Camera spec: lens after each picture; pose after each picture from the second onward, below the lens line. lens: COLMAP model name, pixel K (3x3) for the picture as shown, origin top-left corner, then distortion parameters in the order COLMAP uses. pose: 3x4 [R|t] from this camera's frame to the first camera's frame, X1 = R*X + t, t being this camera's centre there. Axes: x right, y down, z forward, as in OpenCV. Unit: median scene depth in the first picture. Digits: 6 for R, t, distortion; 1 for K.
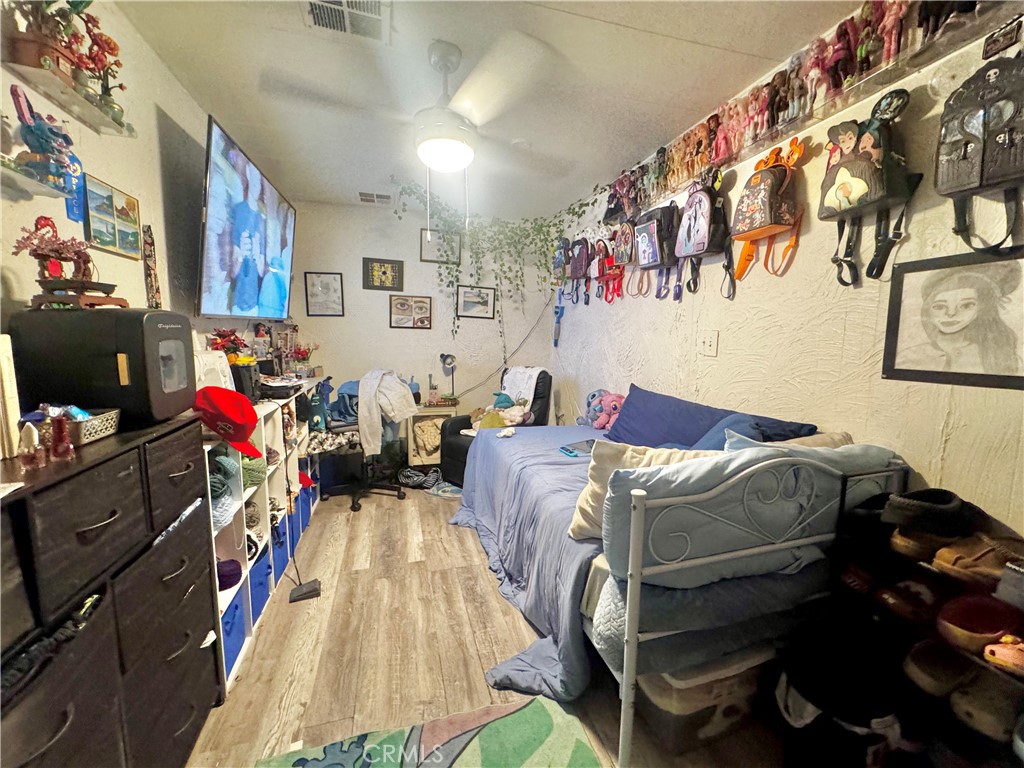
lens RADIAL K [[409.7, 0, 512.4], [0, 409.7, 383.6], [0, 0, 1]] dist [-0.002529, 0.000030]
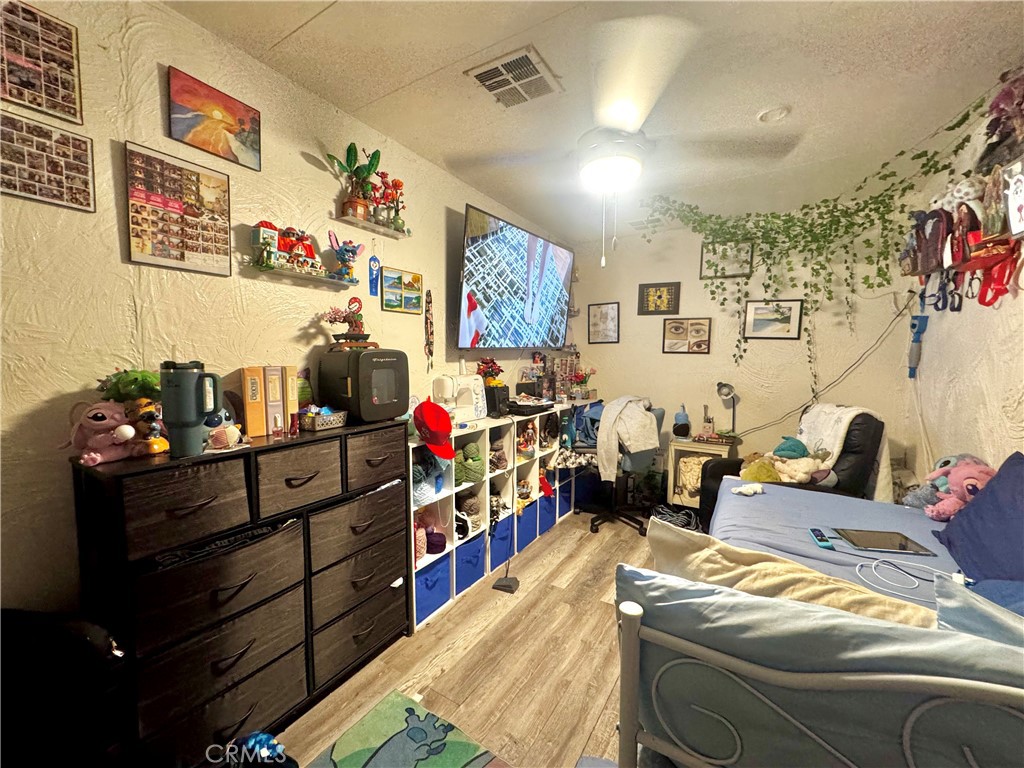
lens RADIAL K [[409.7, 0, 510.2], [0, 409.7, 383.6], [0, 0, 1]] dist [-0.002529, 0.000030]
pose [[0.666442, 0.040921, -0.744433, 0.234941], [-0.081627, 0.996495, -0.018298, -0.025120], [0.741075, 0.072961, 0.667446, 0.137074]]
